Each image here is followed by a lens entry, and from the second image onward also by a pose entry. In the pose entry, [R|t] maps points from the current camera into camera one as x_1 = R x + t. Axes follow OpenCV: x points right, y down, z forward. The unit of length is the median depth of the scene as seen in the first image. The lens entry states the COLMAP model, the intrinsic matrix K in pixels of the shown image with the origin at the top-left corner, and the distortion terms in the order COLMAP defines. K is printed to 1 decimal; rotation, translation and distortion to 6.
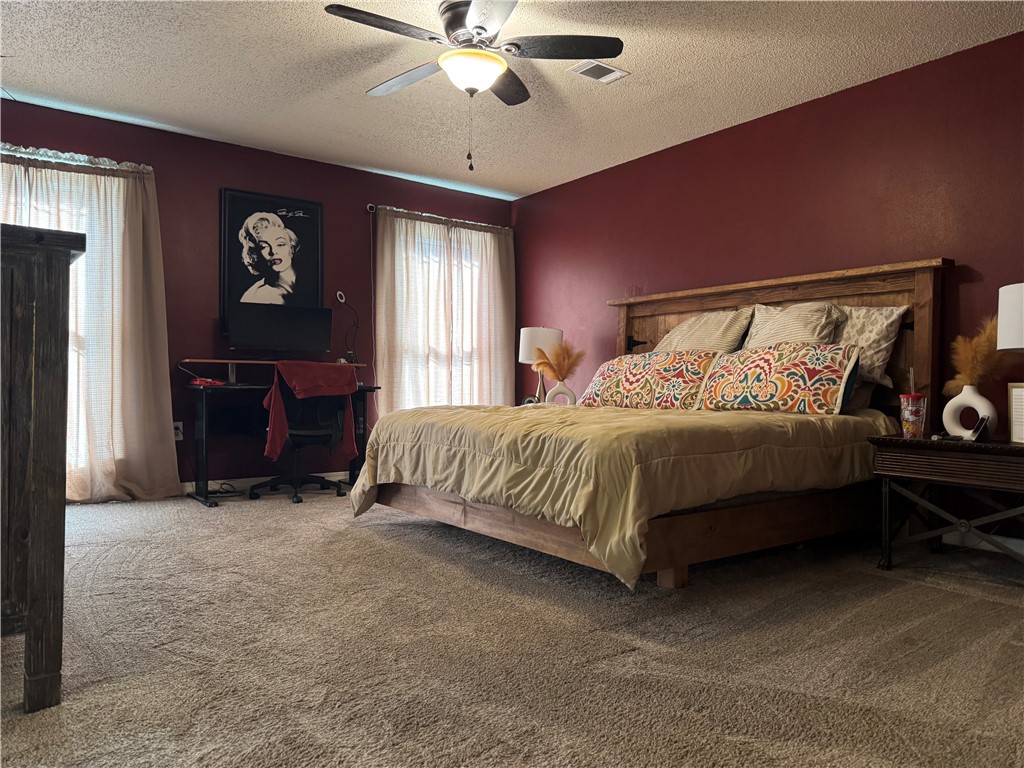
lens RADIAL K [[715.9, 0, 508.6], [0, 715.9, 384.6], [0, 0, 1]] dist [0.042667, -0.054692]
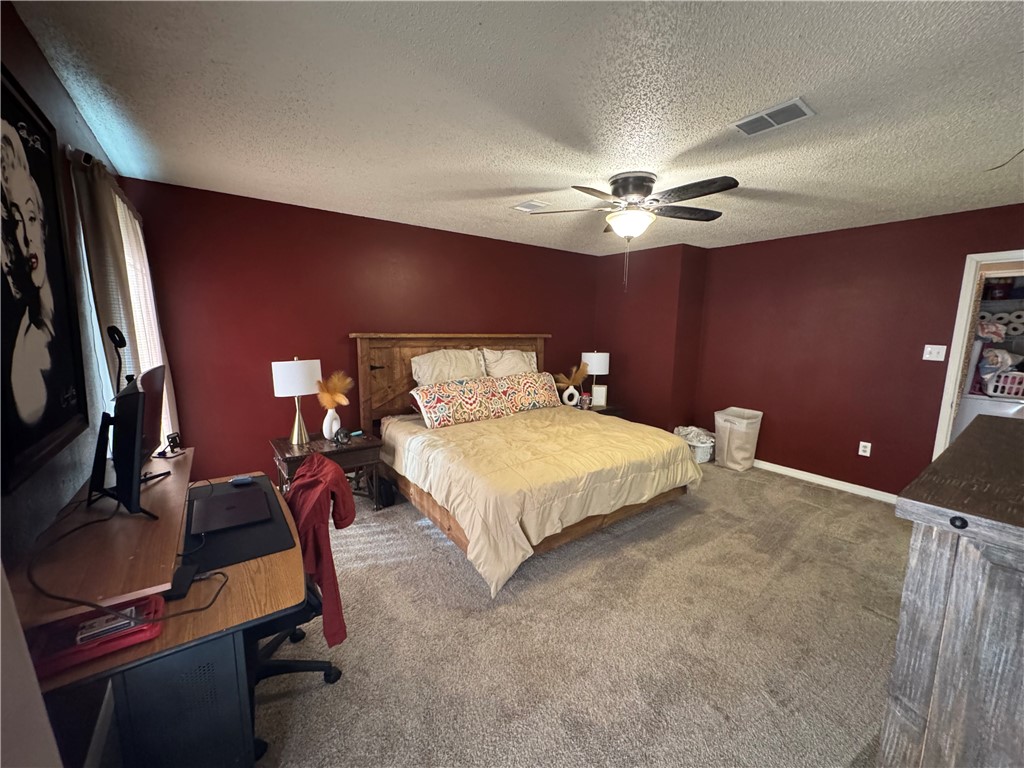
lens RADIAL K [[409.4, 0, 513.0], [0, 409.4, 383.9], [0, 0, 1]] dist [-0.001579, -0.001264]
pose [[0.005288, -0.149971, 0.988676, -0.670236], [-0.017508, 0.988525, 0.150041, -0.174802], [-0.999833, -0.018103, 0.002602, 0.899970]]
